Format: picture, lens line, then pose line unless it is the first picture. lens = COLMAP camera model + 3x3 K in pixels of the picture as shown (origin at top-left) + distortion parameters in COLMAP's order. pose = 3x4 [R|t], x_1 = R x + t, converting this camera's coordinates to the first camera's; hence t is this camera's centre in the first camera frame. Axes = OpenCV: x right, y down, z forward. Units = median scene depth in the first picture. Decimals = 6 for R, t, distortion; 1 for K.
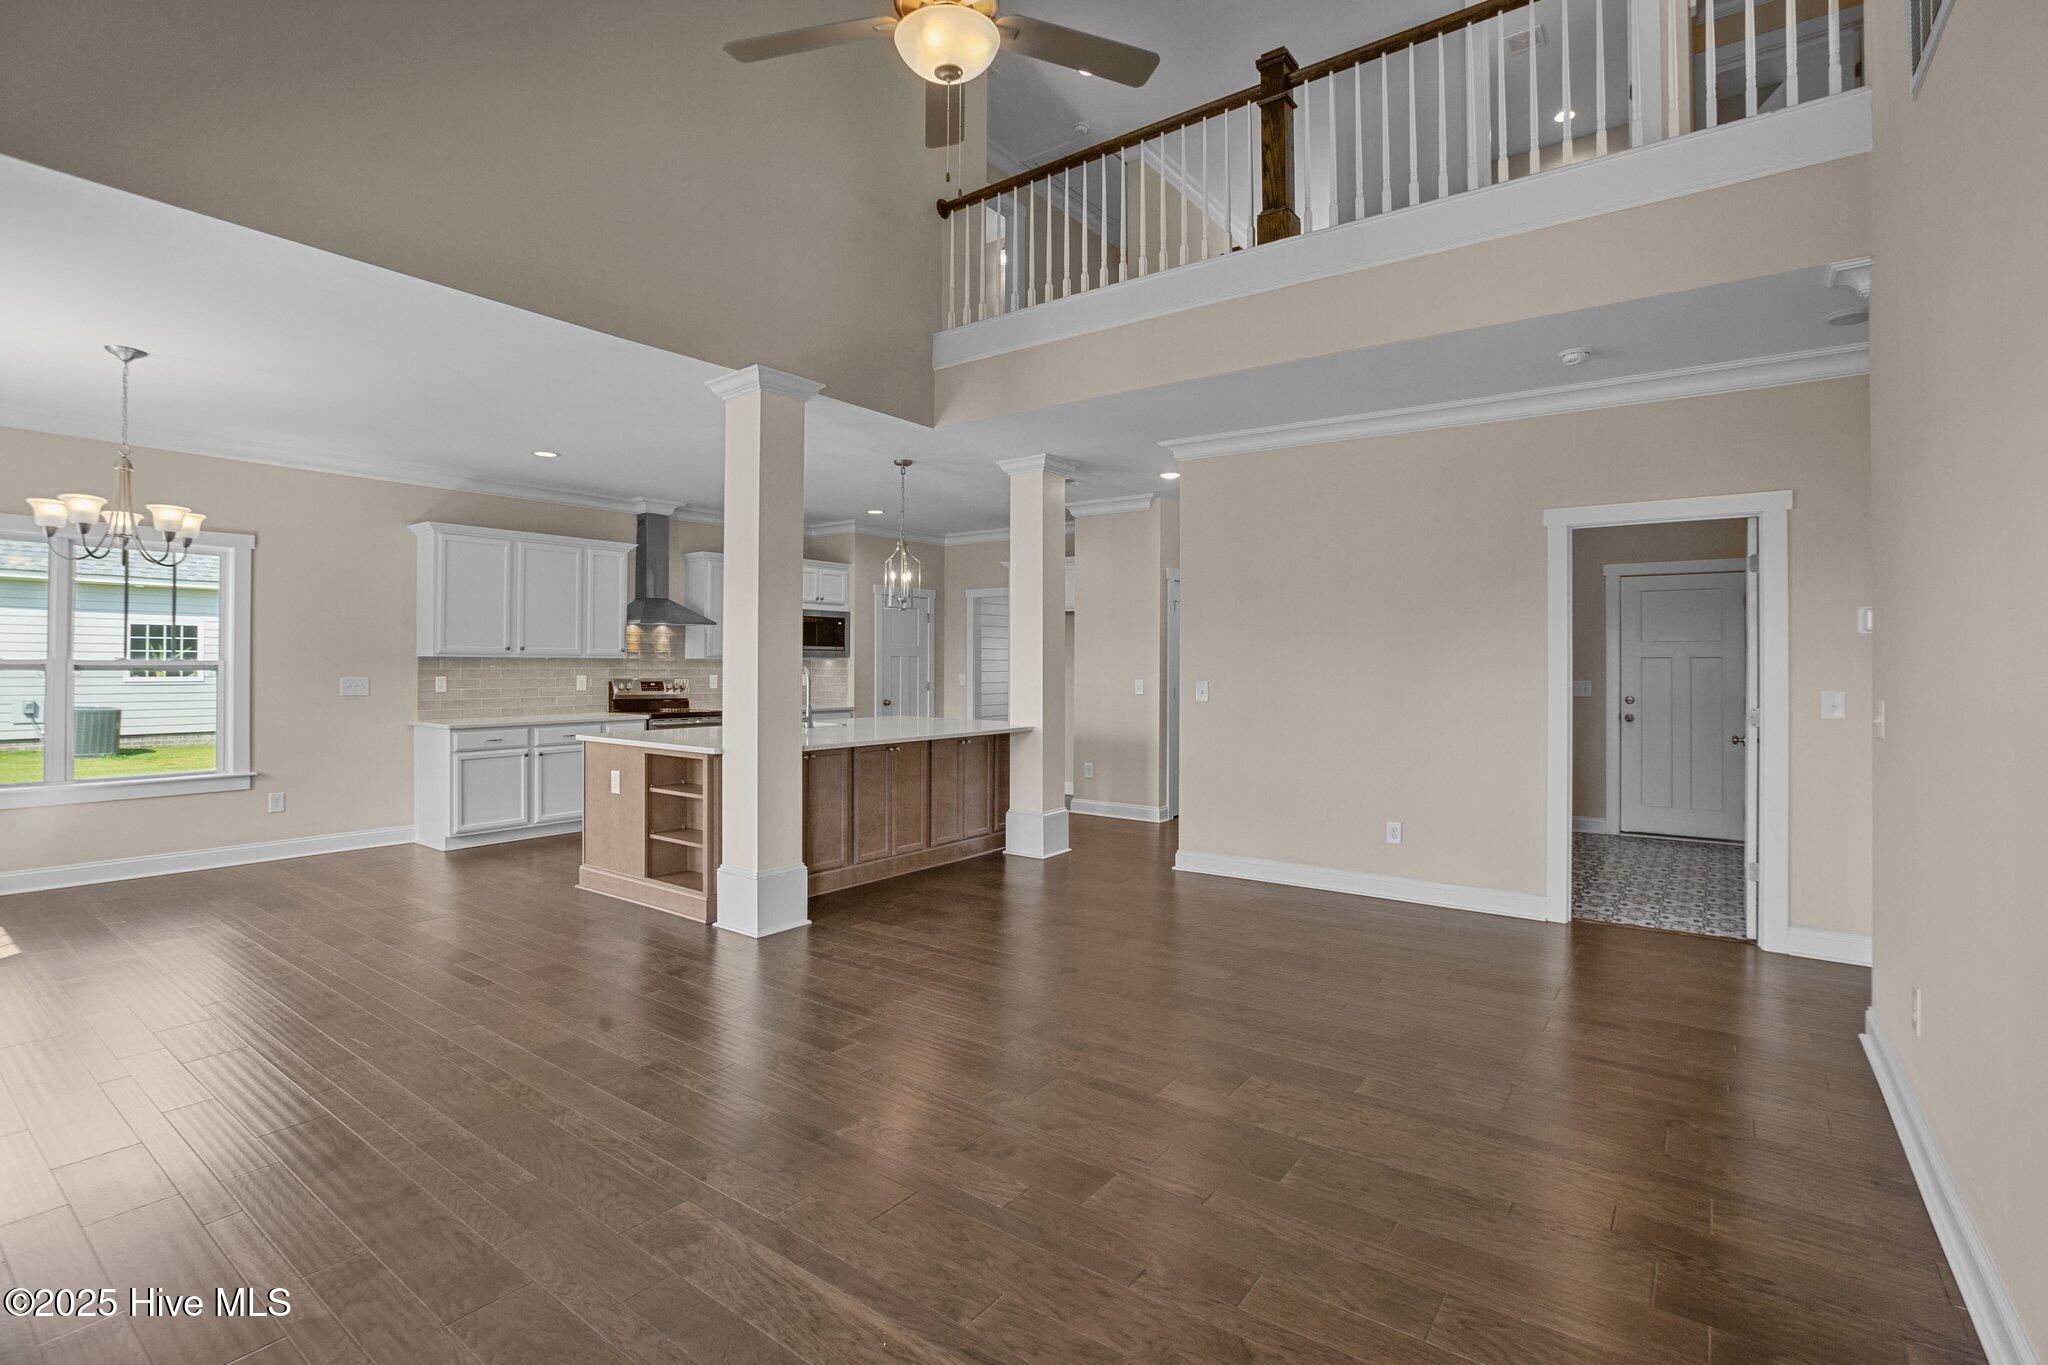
lens RADIAL K [[950.0, 0, 1019.0], [0, 950.0, 653.2], [0, 0, 1]] dist [0.000420, -0.000140]
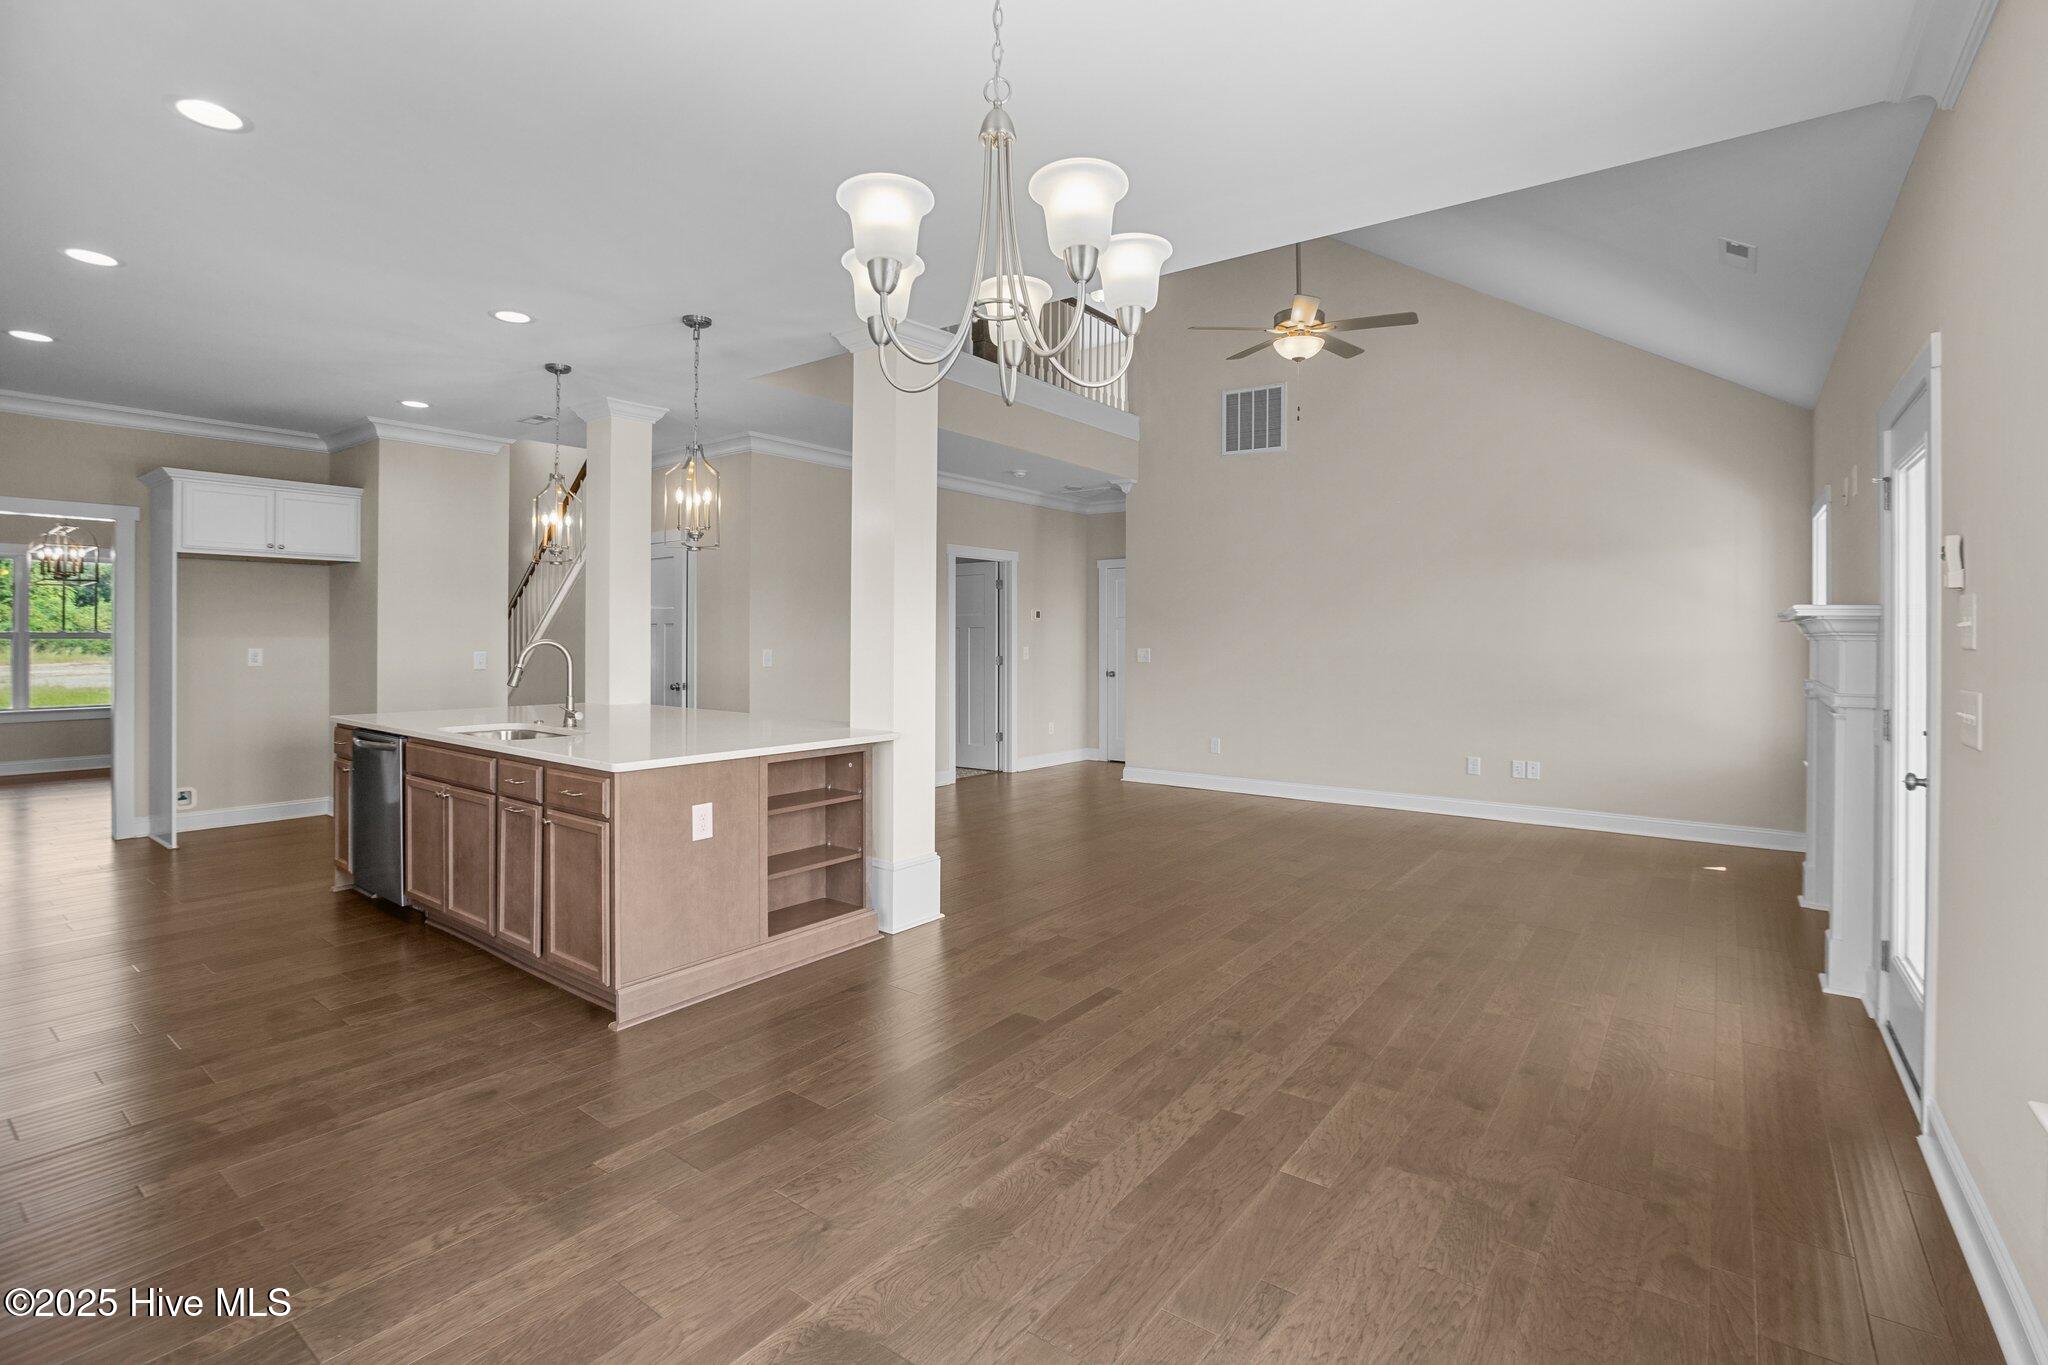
lens RADIAL K [[917.8, 0, 1020.0], [0, 917.8, 635.5], [0, 0, 1]] dist [-0.068728, -0.000075]
pose [[0.006026, 0.000420, 0.999982, -1.363095], [-0.012718, 0.999919, -0.000343, 0.014522], [-0.999901, -0.012716, 0.006031, 1.042903]]
